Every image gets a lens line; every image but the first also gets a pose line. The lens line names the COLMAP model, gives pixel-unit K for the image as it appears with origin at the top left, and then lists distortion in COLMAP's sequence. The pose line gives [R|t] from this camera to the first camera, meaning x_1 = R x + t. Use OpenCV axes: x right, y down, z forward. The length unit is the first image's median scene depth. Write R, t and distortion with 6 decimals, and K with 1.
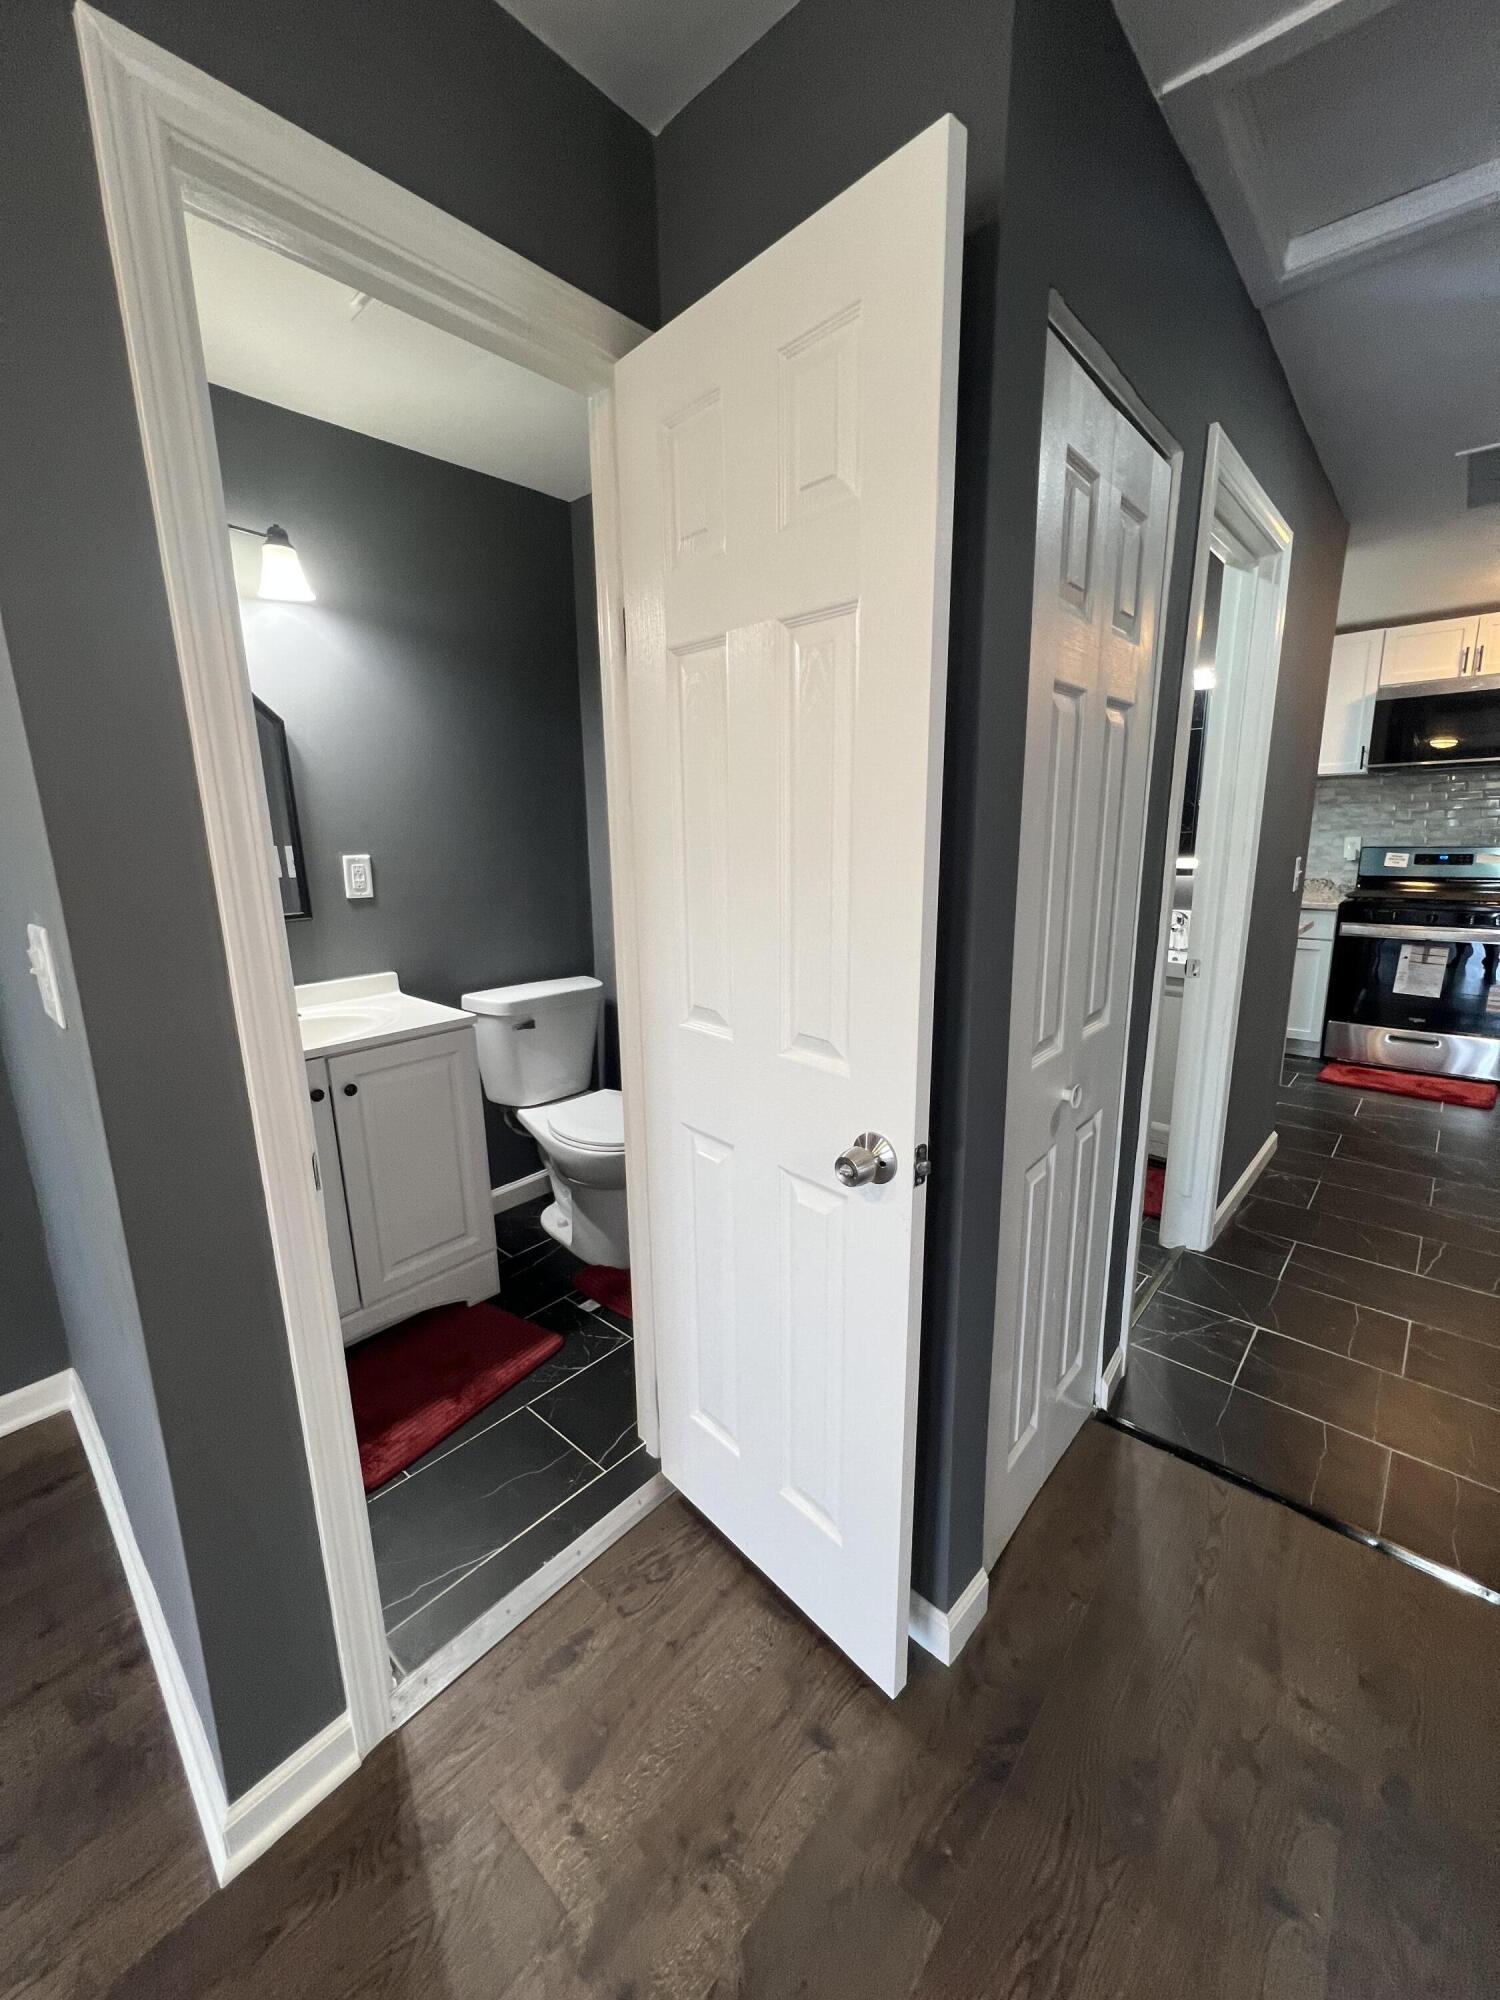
lens RADIAL K [[793.4, 0, 756.6], [0, 793.4, 997.1], [0, 0, 1]] dist [-0.001398, -0.000266]
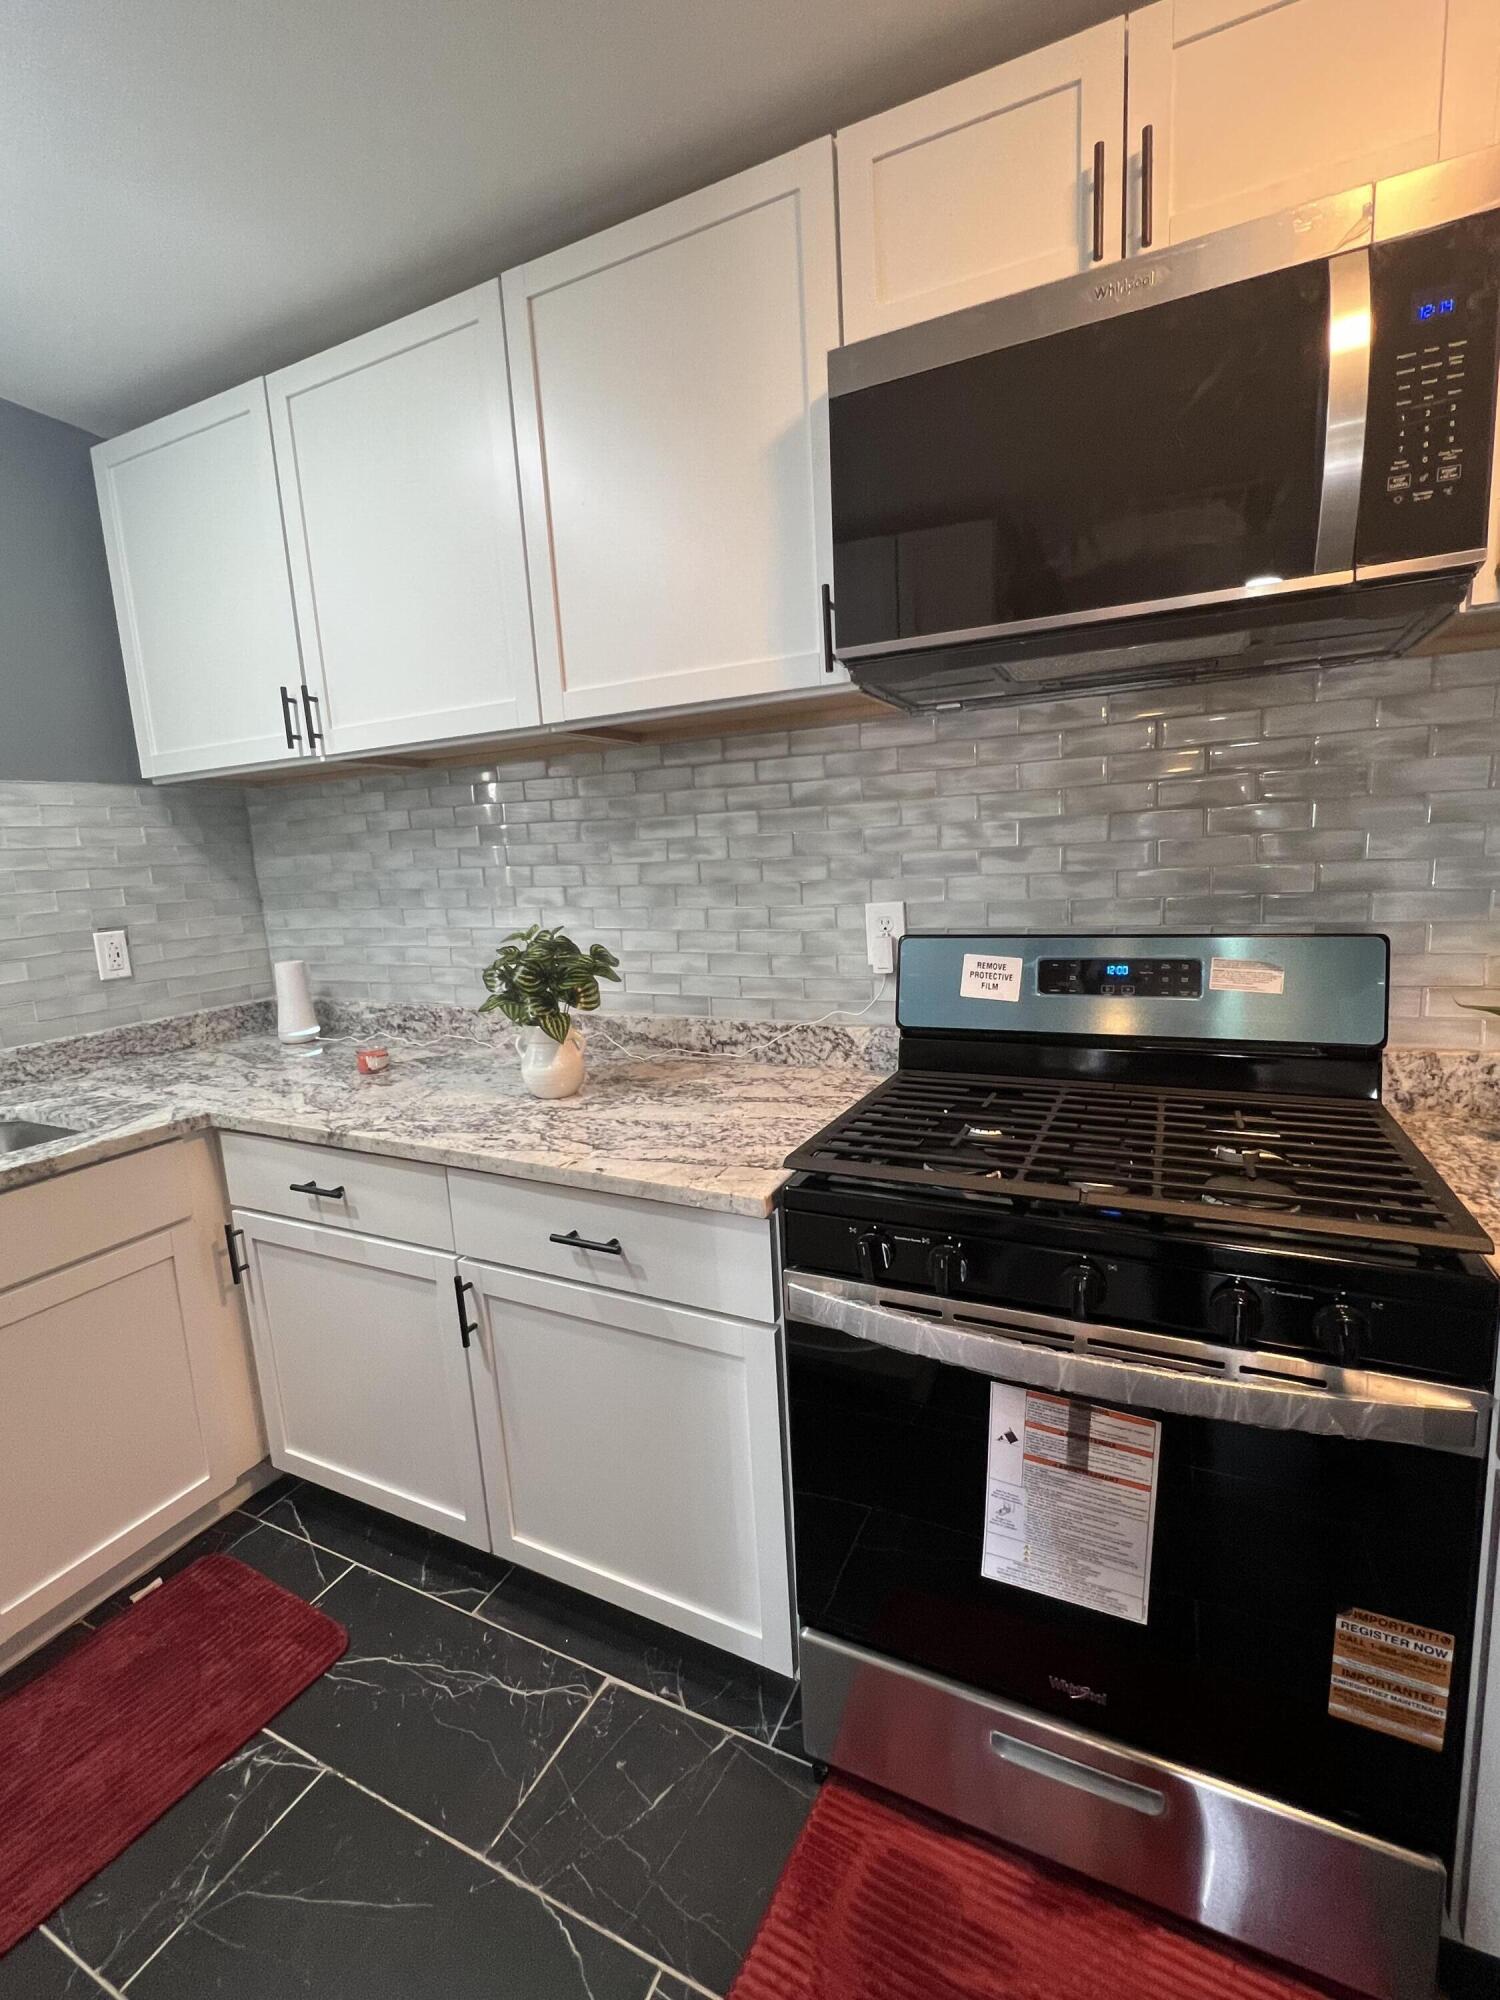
lens RADIAL K [[876.9, 0, 757.6], [0, 876.9, 994.7], [0, 0, 1]] dist [0.000390, -0.000790]
pose [[0.958899, -0.069354, 0.275140, 1.120339], [0.083801, 0.995635, -0.041090, -0.286124], [-0.271090, 0.062458, 0.960526, 1.248399]]
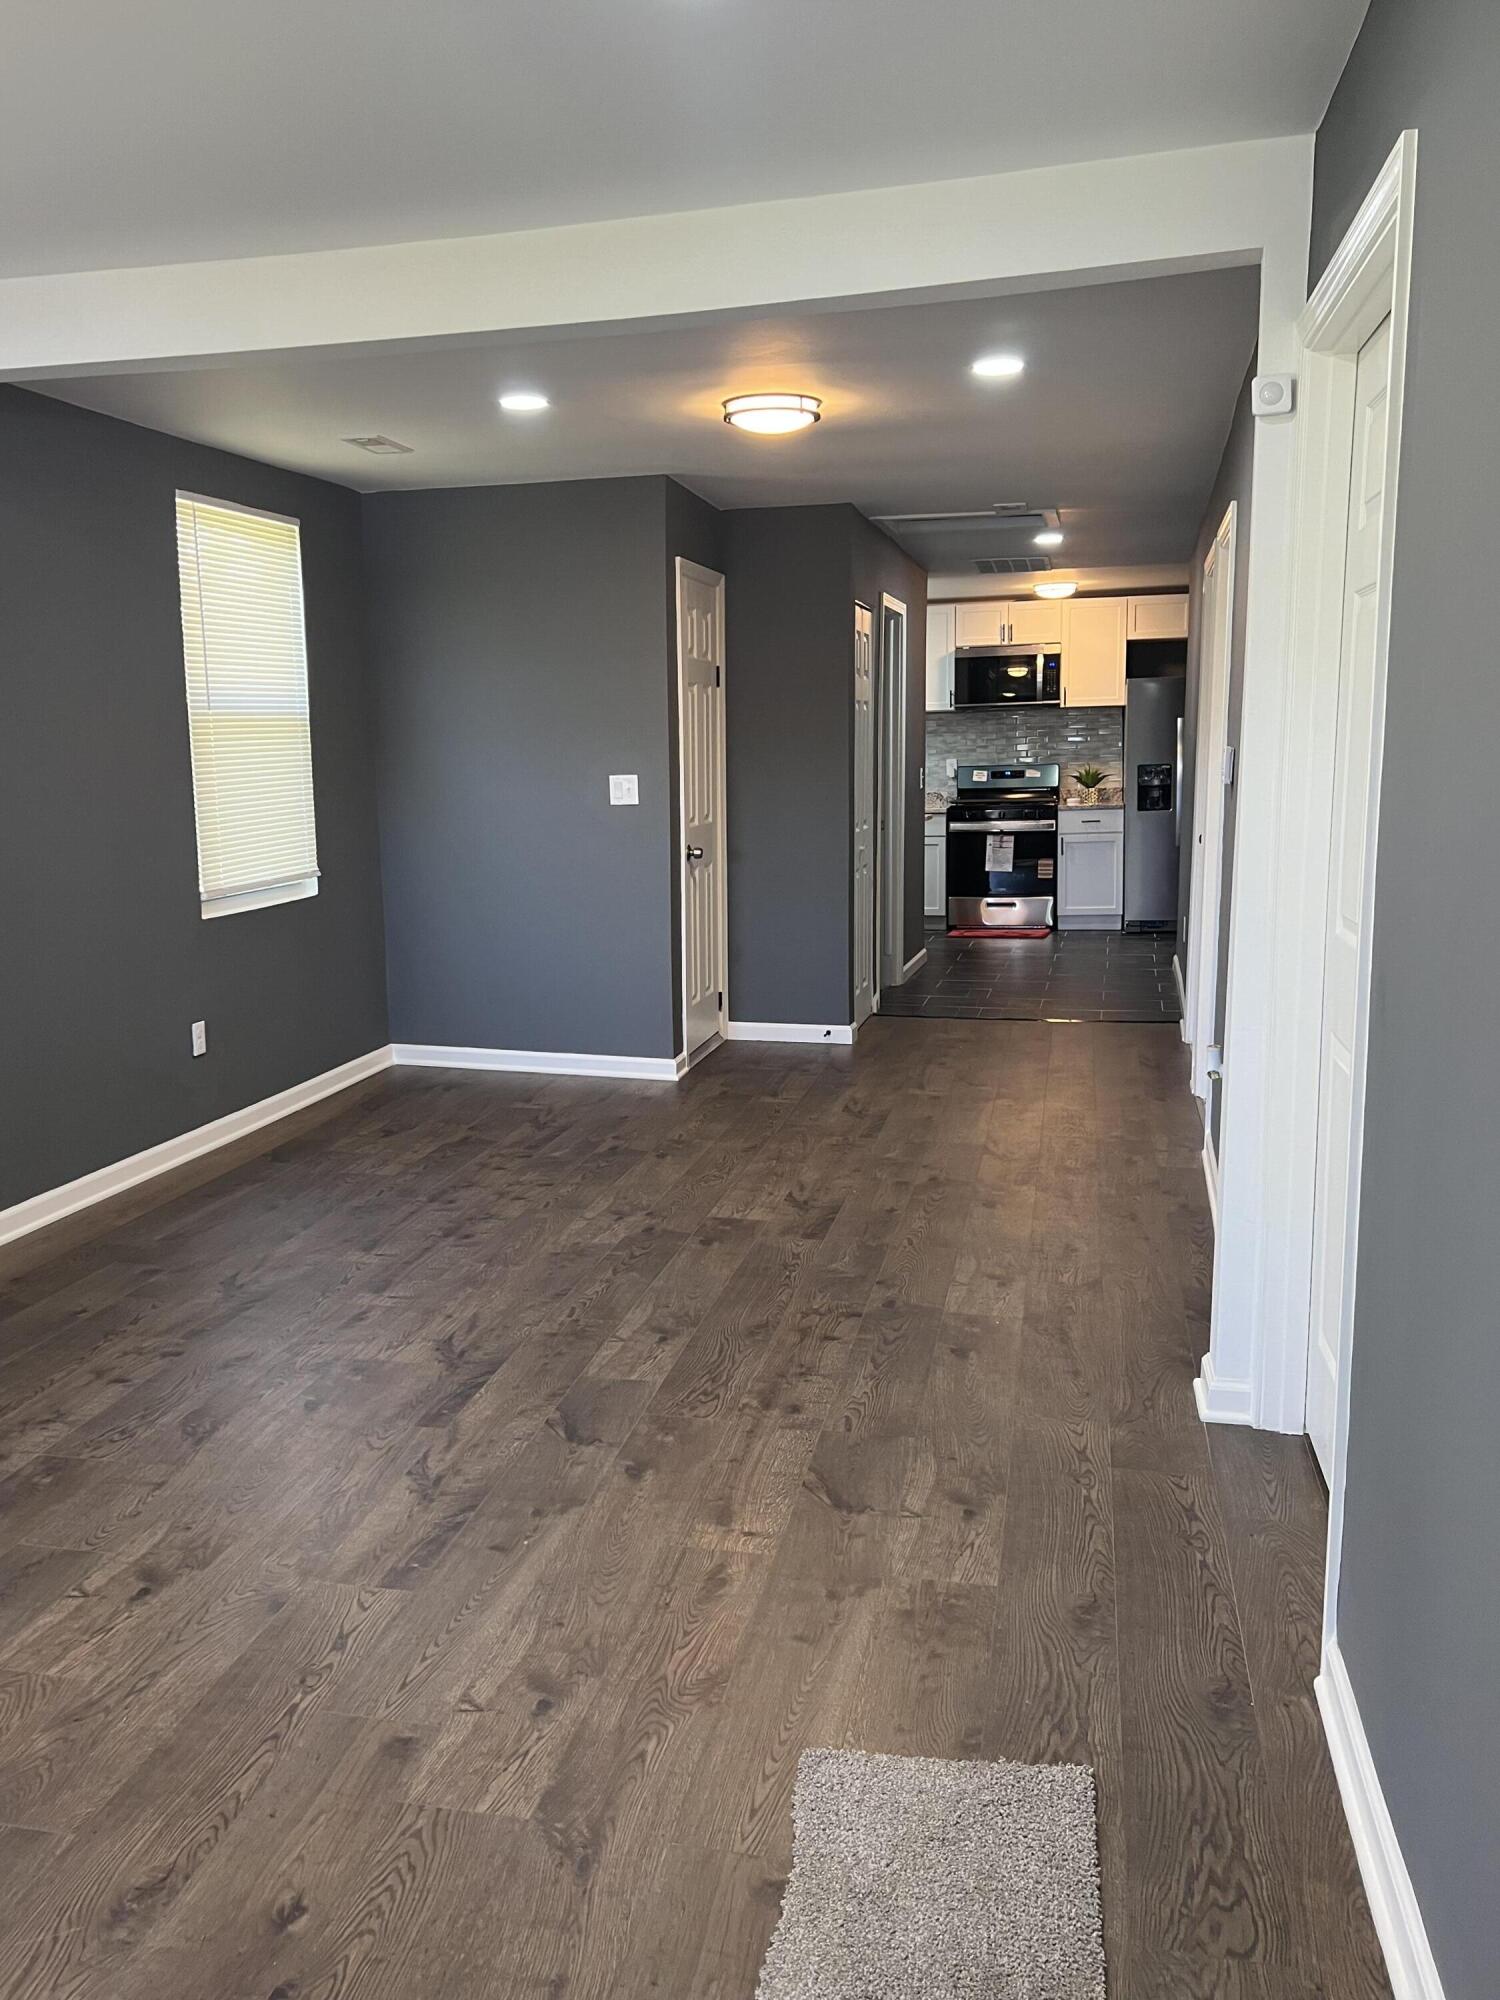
lens RADIAL K [[1550.6, 0, 730.9], [0, 1550.6, 1013.9], [0, 0, 1]] dist [0.076081, -0.079963]
pose [[0.884021, -0.074905, 0.461407, -1.394770], [0.097590, 0.994901, -0.025462, 0.439112], [-0.457147, 0.067538, 0.886823, -1.922861]]
